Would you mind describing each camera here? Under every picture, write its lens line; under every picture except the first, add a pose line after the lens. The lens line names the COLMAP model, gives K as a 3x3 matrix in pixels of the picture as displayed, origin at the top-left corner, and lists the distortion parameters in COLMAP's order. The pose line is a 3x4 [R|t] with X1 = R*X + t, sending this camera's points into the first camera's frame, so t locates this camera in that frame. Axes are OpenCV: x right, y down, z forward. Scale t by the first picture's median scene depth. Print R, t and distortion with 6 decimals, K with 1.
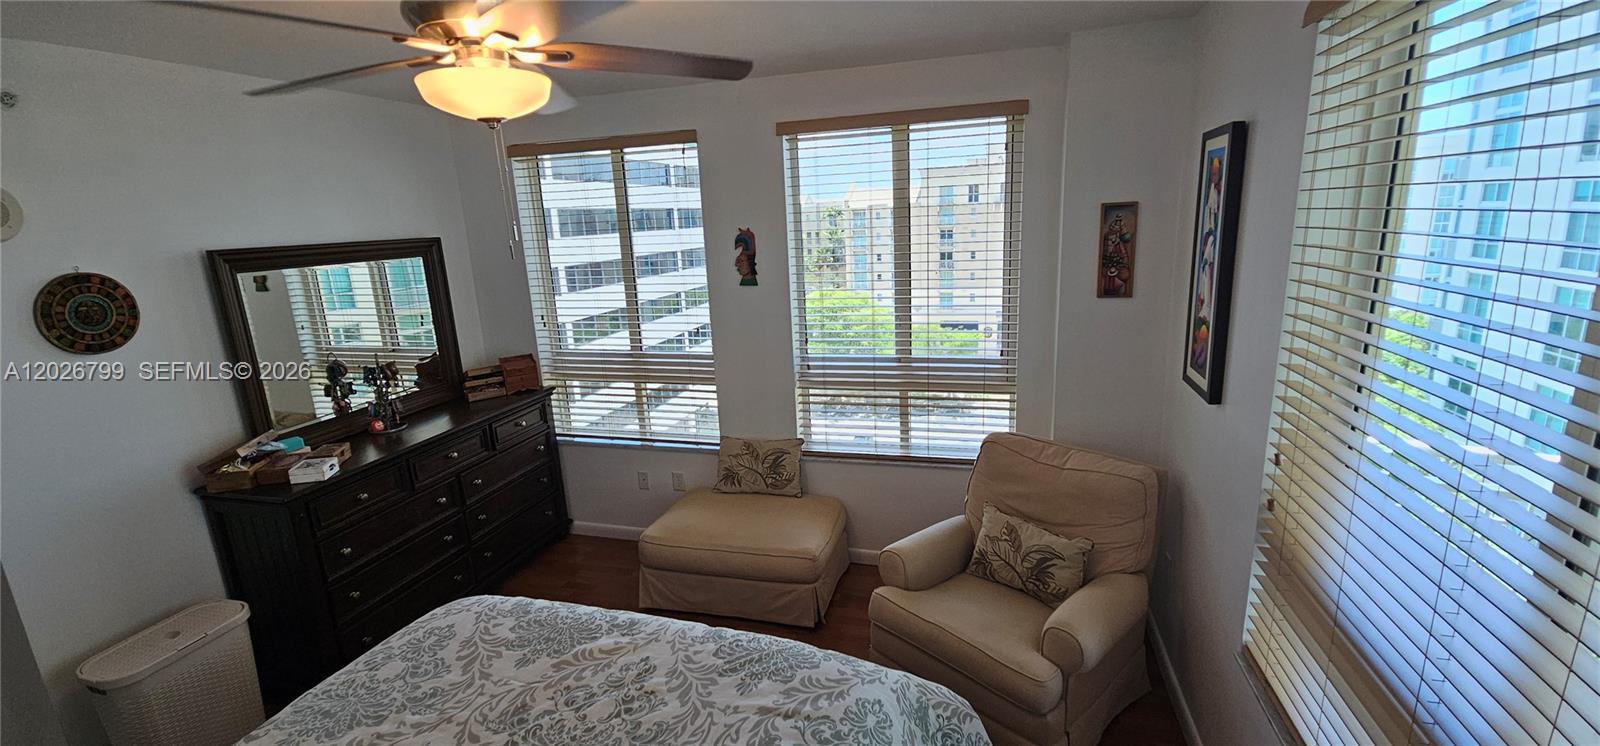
lens RADIAL K [[654.7, 0, 808.2], [0, 654.7, 369.6], [0, 0, 1]] dist [0.000783, -0.000968]
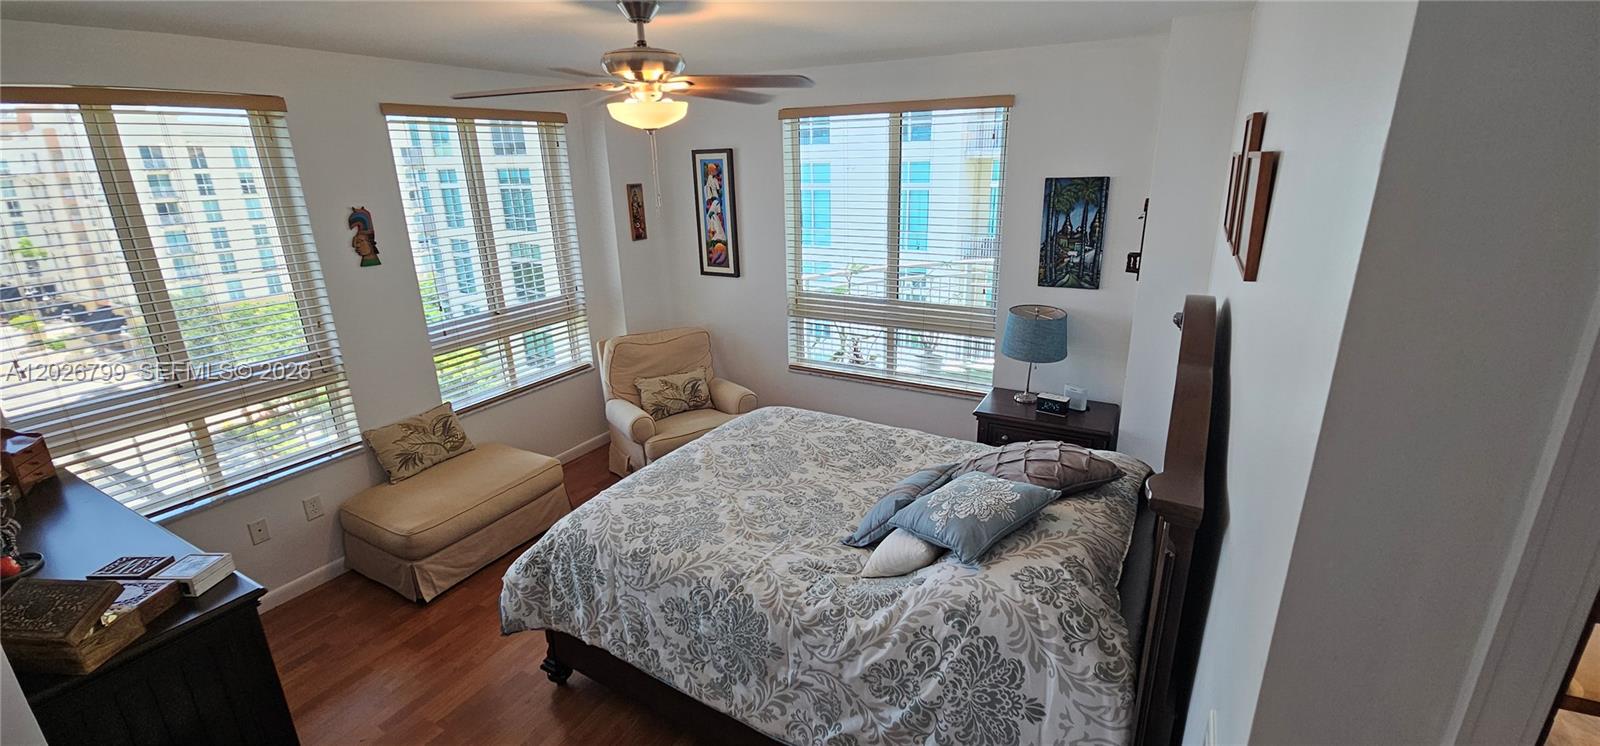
lens RADIAL K [[654.7, 0, 808.2], [0, 654.7, 369.6], [0, 0, 1]] dist [0.000783, -0.000968]
pose [[0.233729, -0.258584, 0.937286, -1.173879], [0.231778, 0.951015, 0.204573, -0.038237], [-0.944272, 0.169428, 0.282213, 0.171582]]
